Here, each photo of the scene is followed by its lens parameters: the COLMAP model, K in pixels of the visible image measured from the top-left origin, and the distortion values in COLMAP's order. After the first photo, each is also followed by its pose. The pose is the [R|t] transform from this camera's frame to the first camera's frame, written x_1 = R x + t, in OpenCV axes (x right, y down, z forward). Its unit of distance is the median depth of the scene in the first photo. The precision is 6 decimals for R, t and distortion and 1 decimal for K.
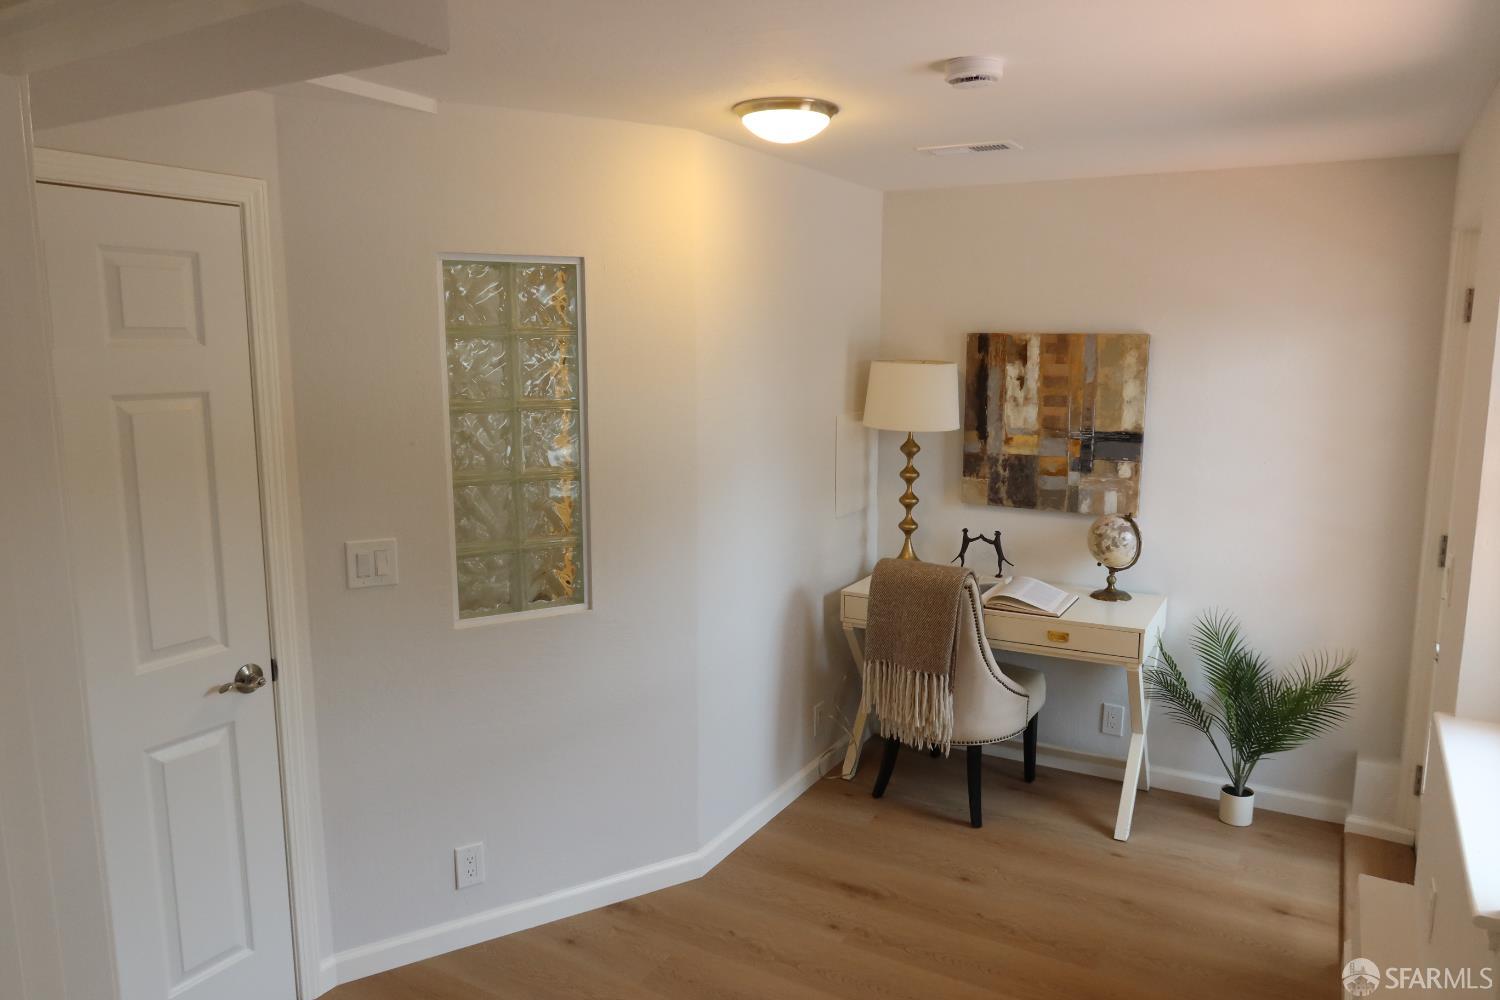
lens RADIAL K [[1031.0, 0, 753.6], [0, 1031.0, 501.2], [0, 0, 1]] dist [-0.032709, 0.016844]
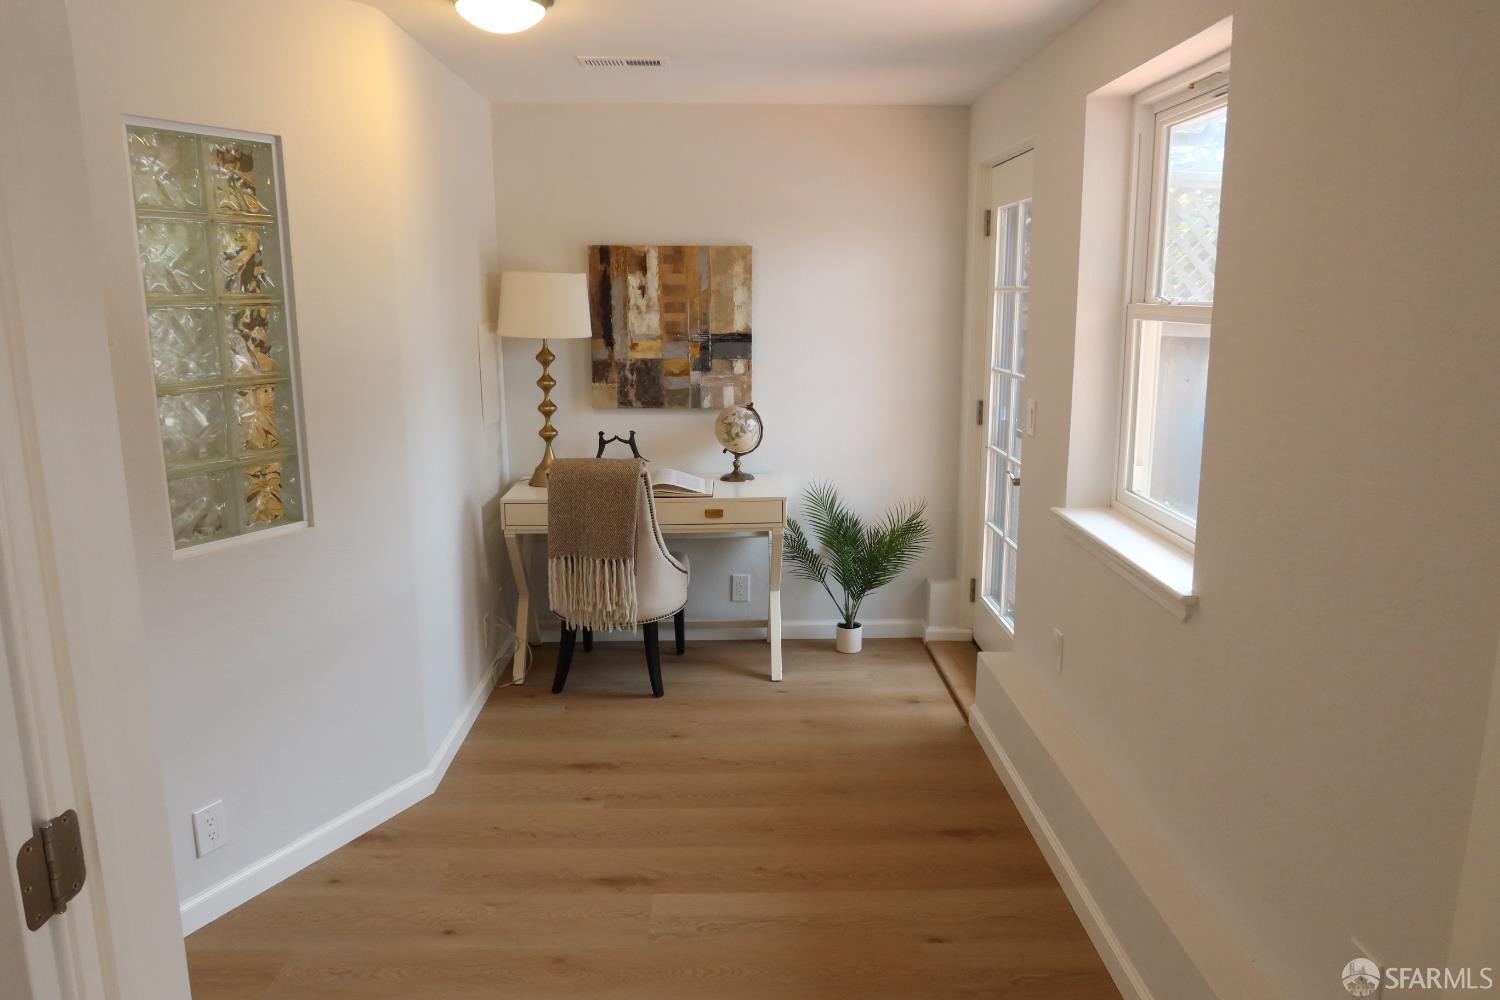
lens RADIAL K [[1031.0, 0, 753.6], [0, 1031.0, 501.2], [0, 0, 1]] dist [-0.032709, 0.016844]
pose [[0.854401, -0.105936, 0.508701, -0.226028], [0.081981, 0.994218, 0.069351, 0.040584], [-0.513106, -0.017550, 0.858146, 0.007562]]
